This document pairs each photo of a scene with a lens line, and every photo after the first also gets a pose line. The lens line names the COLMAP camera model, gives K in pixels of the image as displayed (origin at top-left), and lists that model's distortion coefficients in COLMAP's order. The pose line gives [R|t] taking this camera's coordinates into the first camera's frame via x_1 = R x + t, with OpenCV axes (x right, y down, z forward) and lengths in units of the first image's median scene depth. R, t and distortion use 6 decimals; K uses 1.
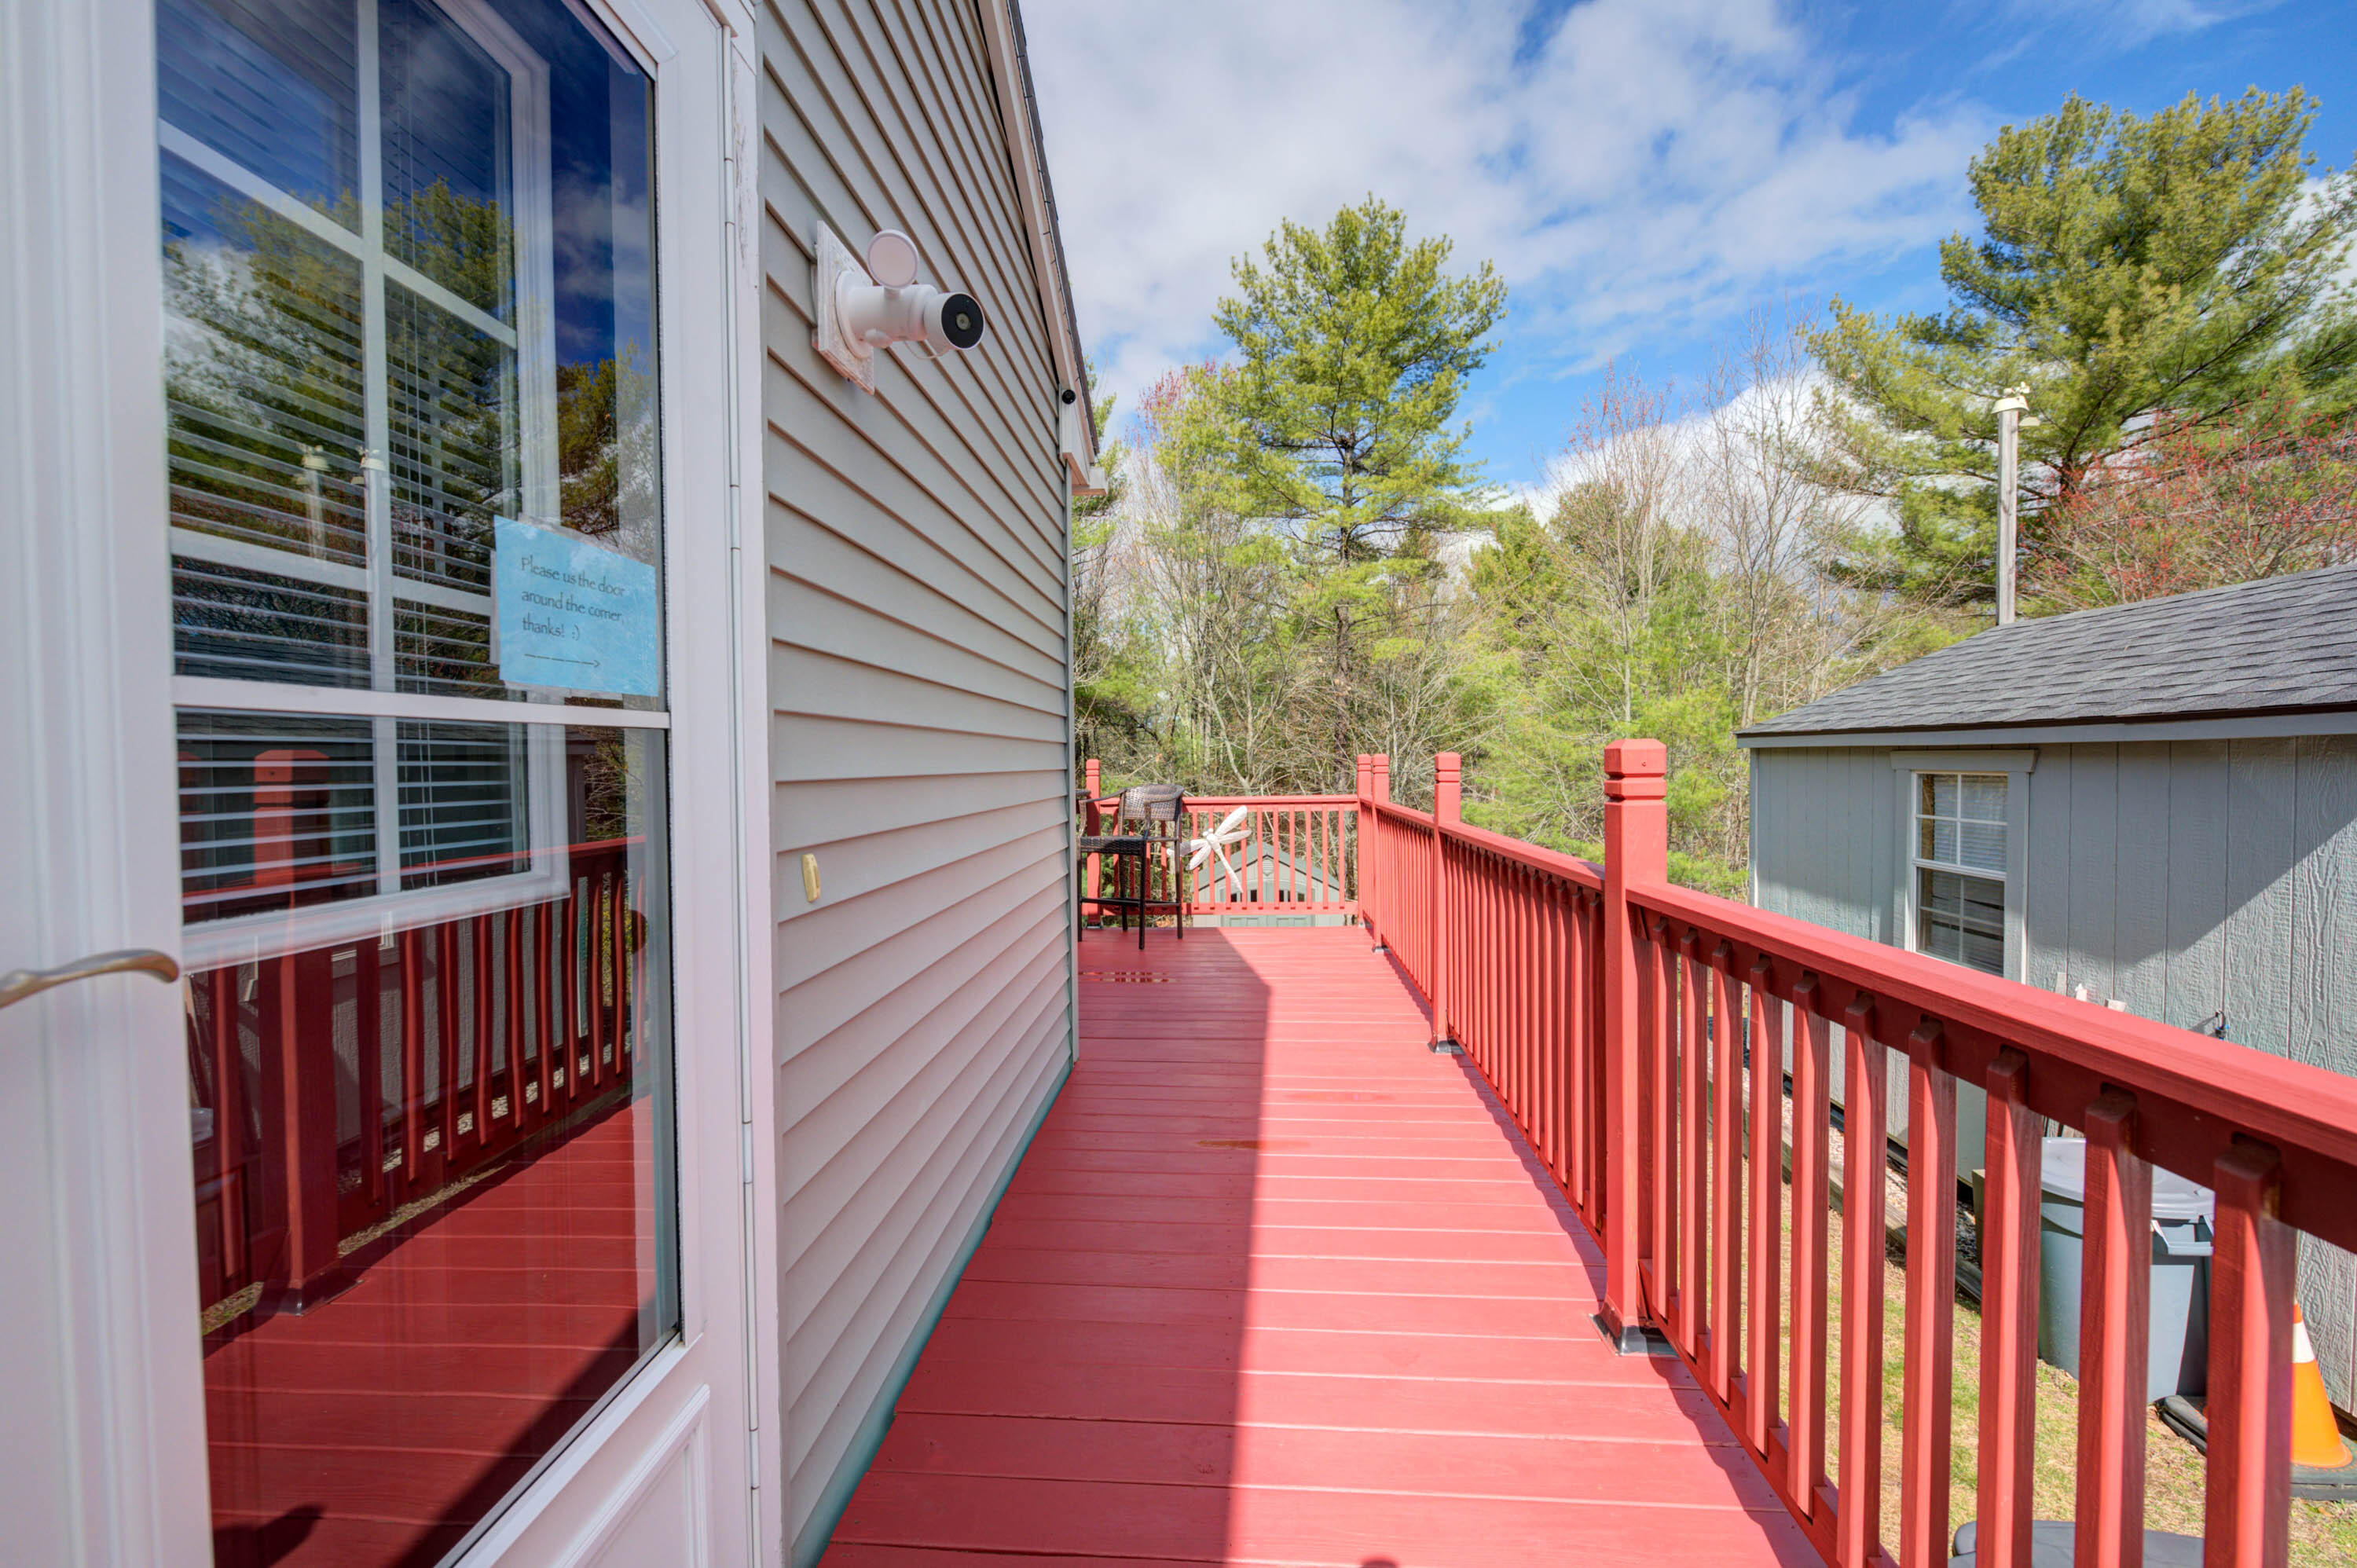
lens RADIAL K [[939.9, 0, 1180.9], [0, 939.9, 786.7], [0, 0, 1]] dist [-0.001761, -0.000367]
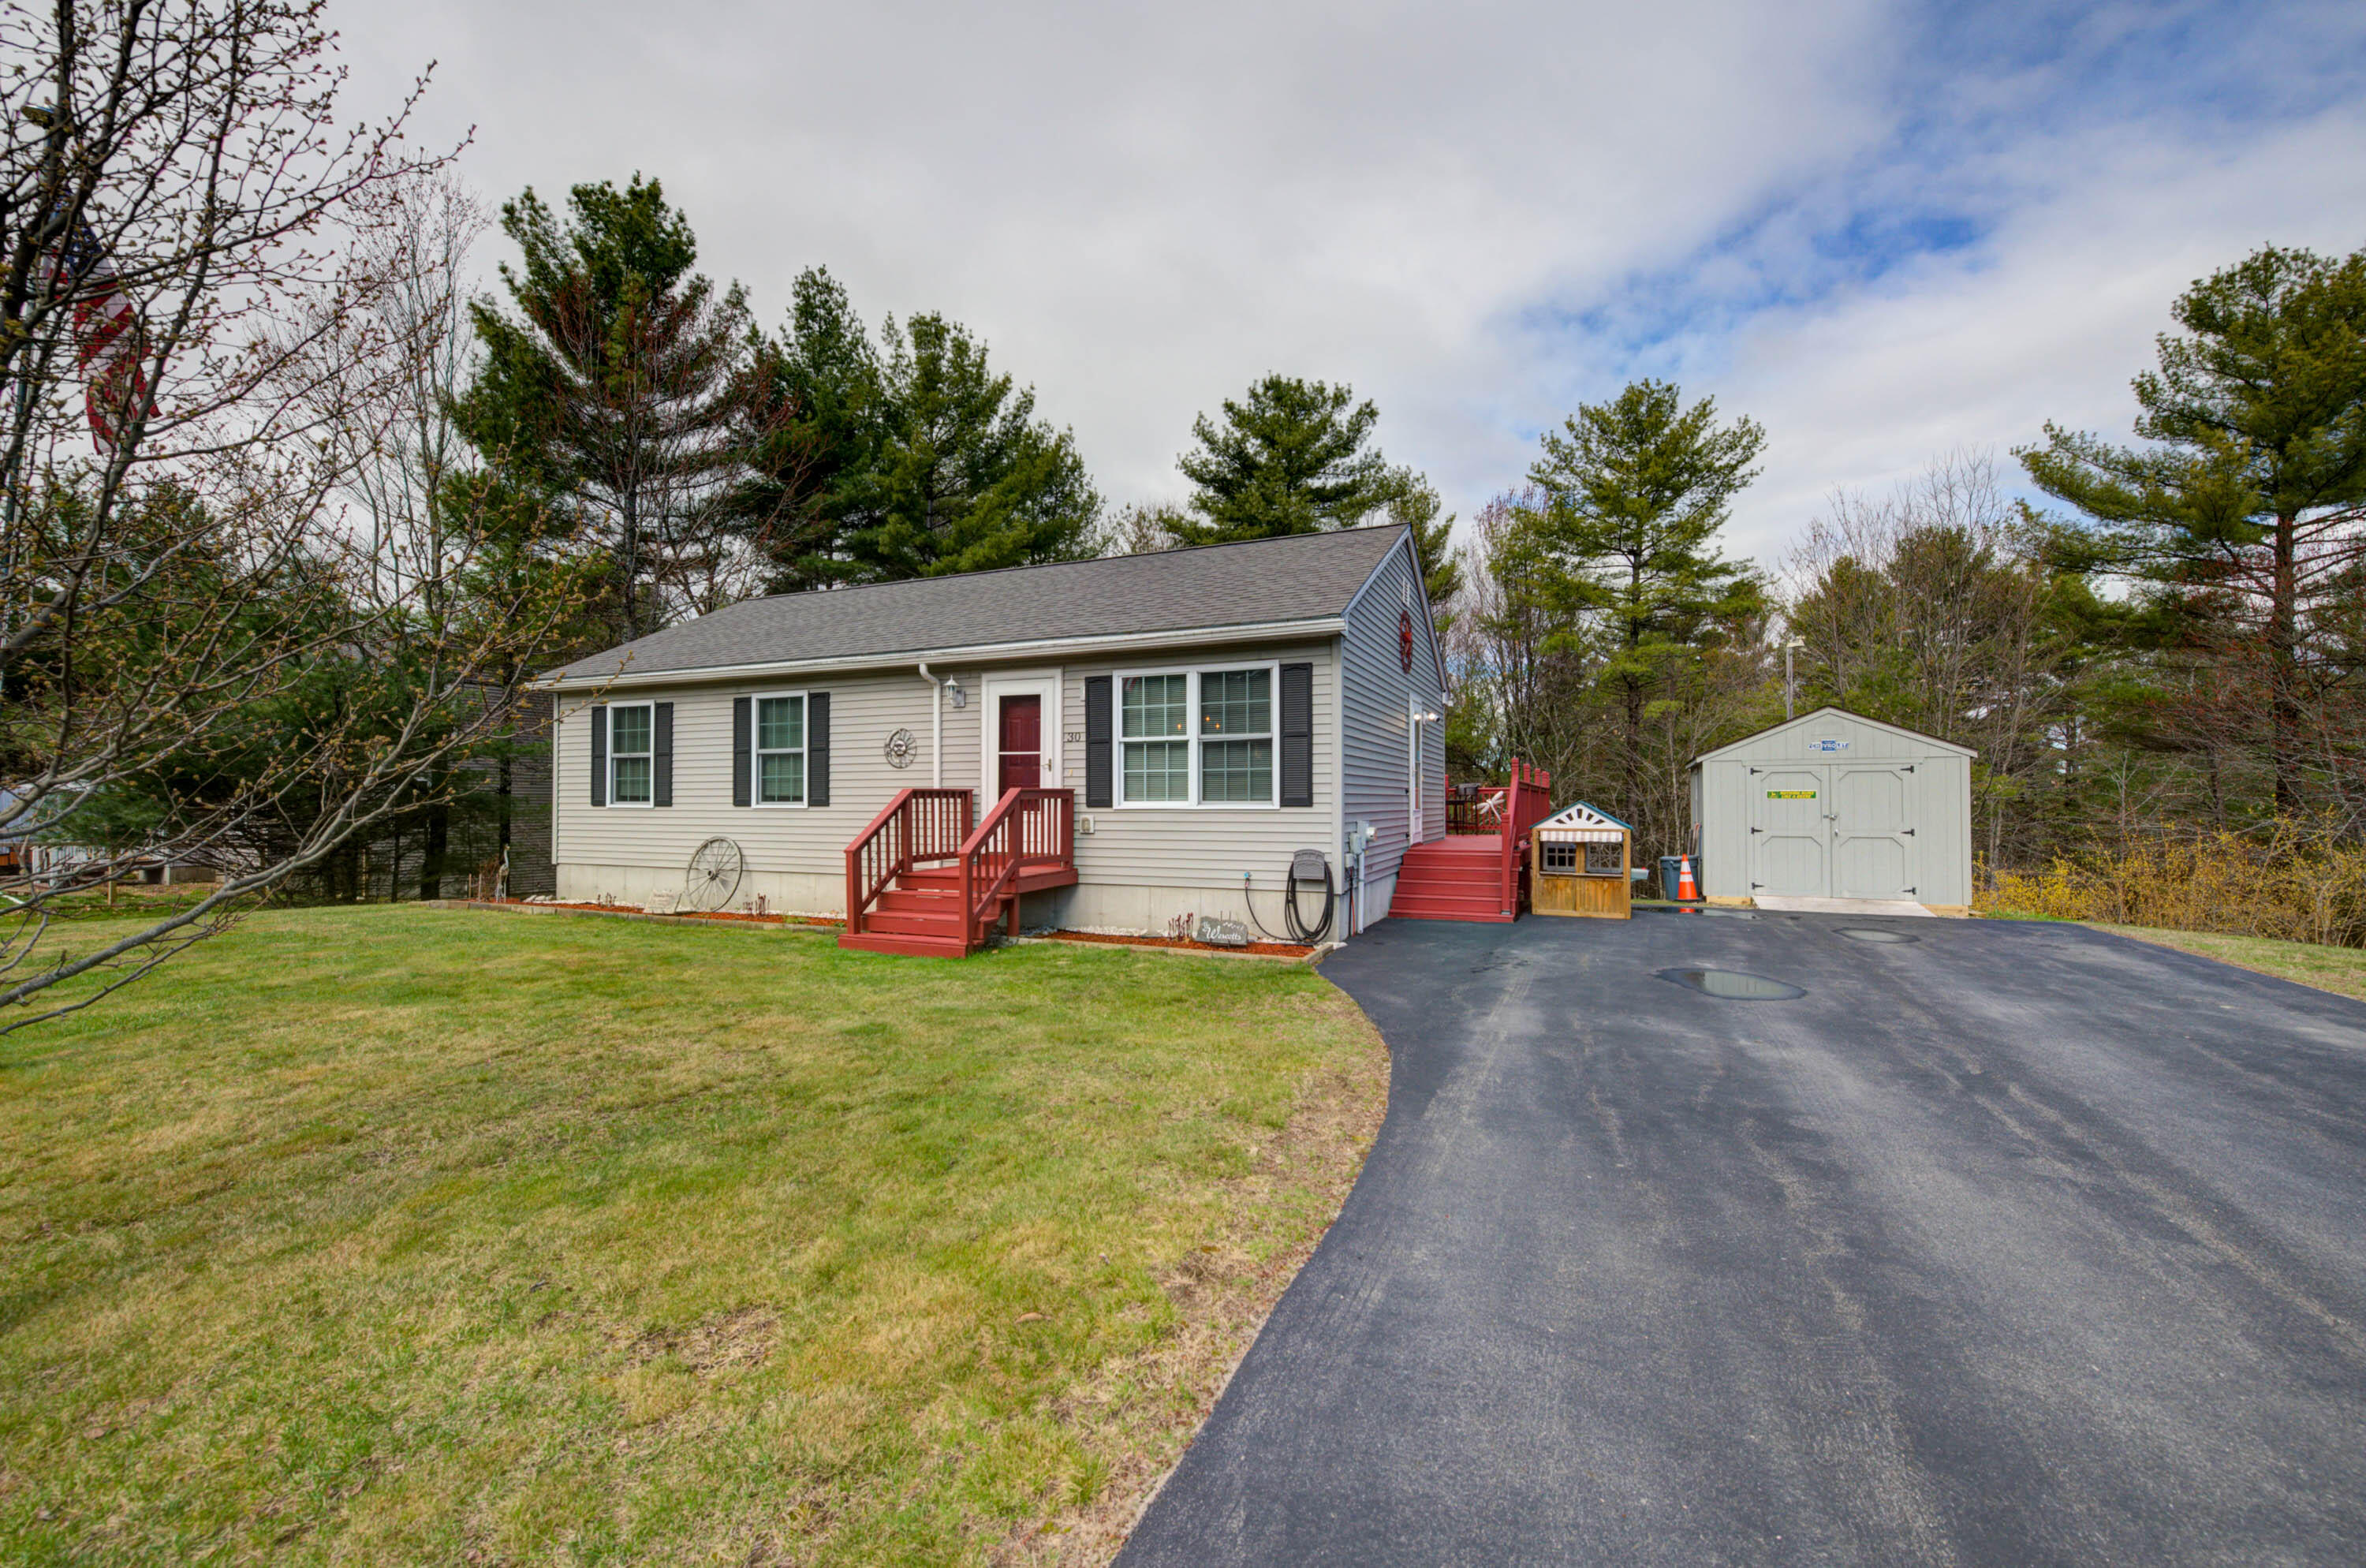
lens RADIAL K [[943.6, 0, 1185.4], [0, 943.6, 786.7], [0, 0, 1]] dist [-0.001761, -0.000367]
pose [[0.944190, -0.003591, -0.329382, 0.014872], [-0.007935, 0.999402, -0.033641, 0.017922], [0.329306, 0.034377, 0.943597, -0.489424]]
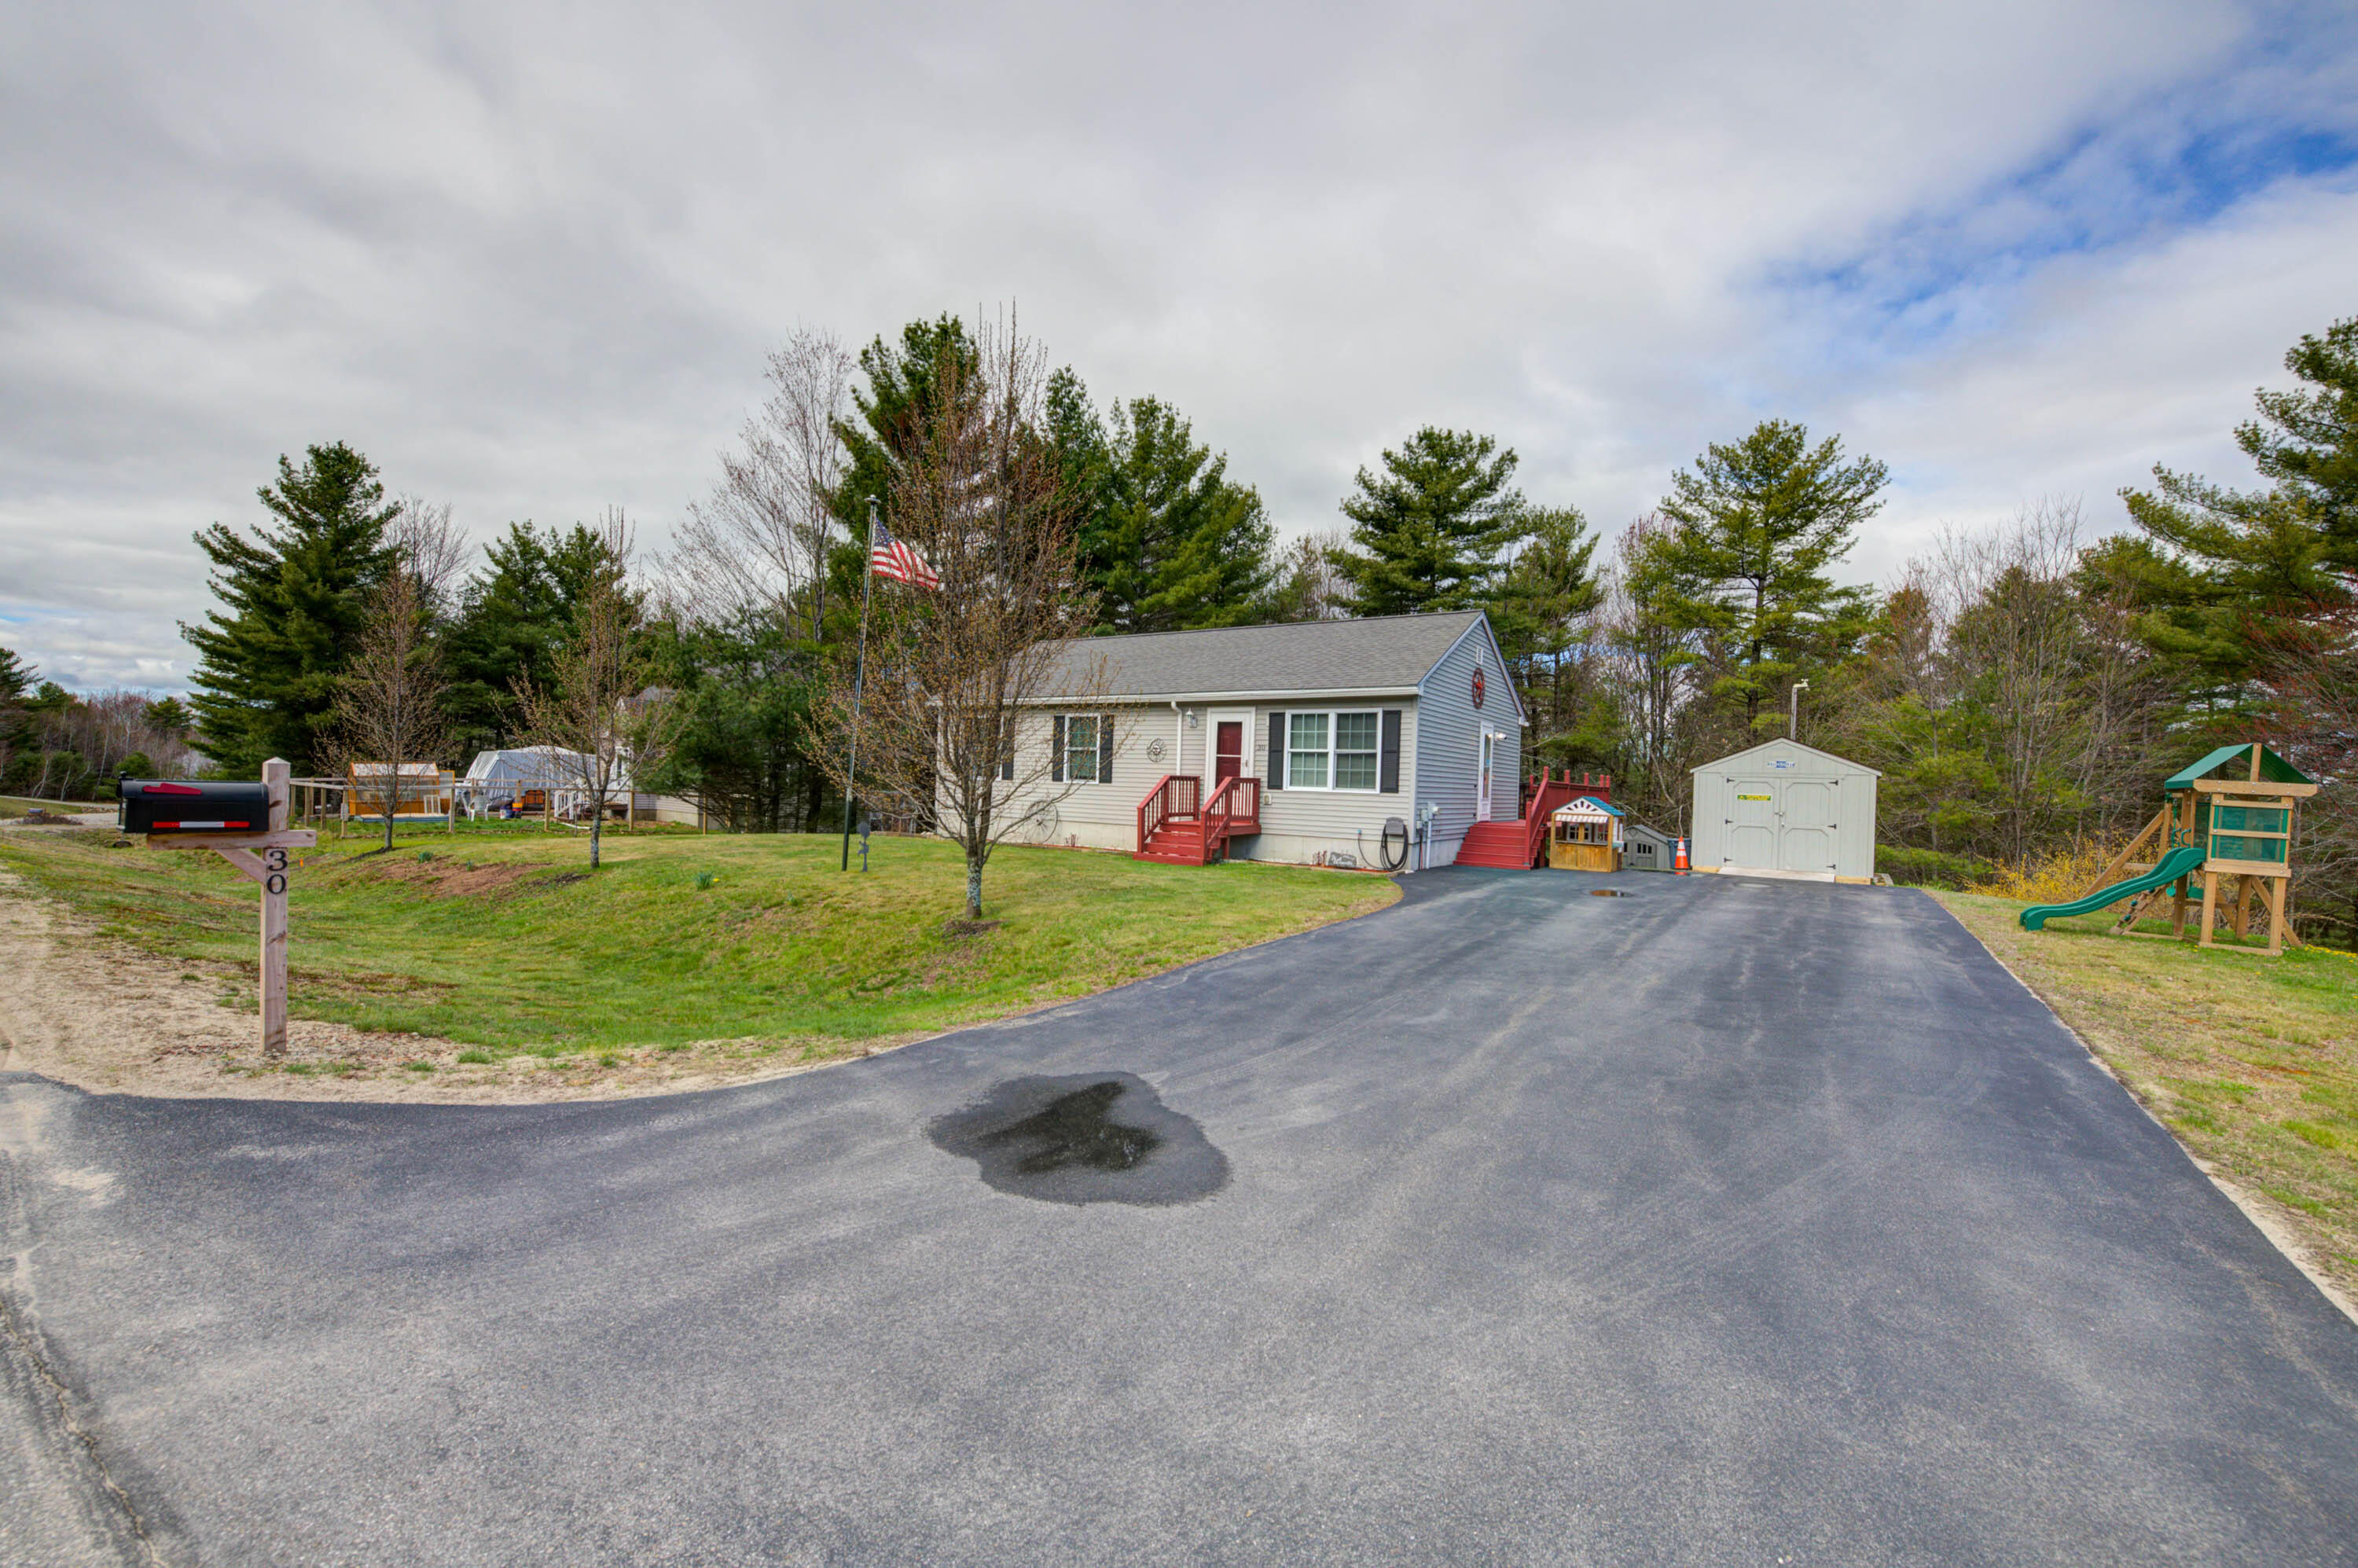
lens RADIAL K [[940.3, 0, 1181.4], [0, 940.3, 786.7], [0, 0, 1]] dist [-0.001761, -0.000367]
pose [[0.871919, 0.033433, -0.488507, 0.123328], [-0.045109, 0.998908, -0.012149, 0.022945], [0.487567, 0.032629, 0.872476, -0.753920]]
